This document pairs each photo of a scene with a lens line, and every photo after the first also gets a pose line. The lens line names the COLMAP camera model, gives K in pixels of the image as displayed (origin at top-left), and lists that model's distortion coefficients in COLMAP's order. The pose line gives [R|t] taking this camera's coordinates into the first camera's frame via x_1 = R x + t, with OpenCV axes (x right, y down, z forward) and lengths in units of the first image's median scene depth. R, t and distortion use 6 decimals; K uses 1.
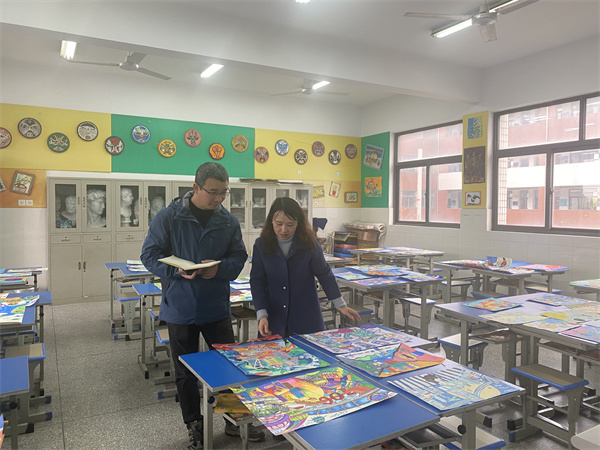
lens RADIAL K [[458.5, 0, 301.1], [0, 458.5, 221.7], [0, 0, 1]] dist [0.008404, 0.003340]
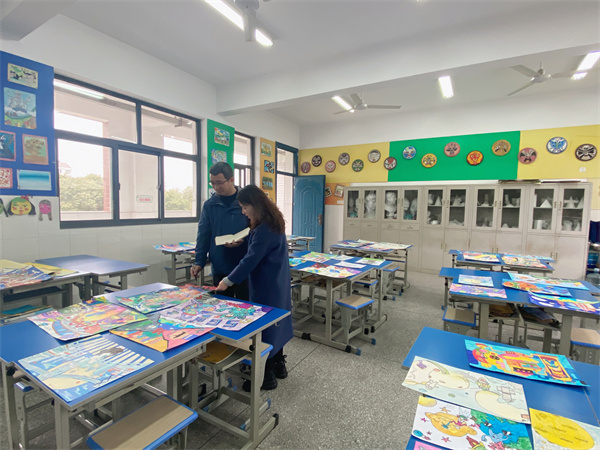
lens RADIAL K [[296.2, 0, 300.9], [0, 296.2, 229.4], [0, 0, 1]] dist [-0.003426, -0.001346]
pose [[0.496994, 0.075242, -0.864486, 0.297381], [-0.048372, 0.997087, 0.058975, 0.002904], [0.866405, 0.012507, 0.499186, 0.294438]]
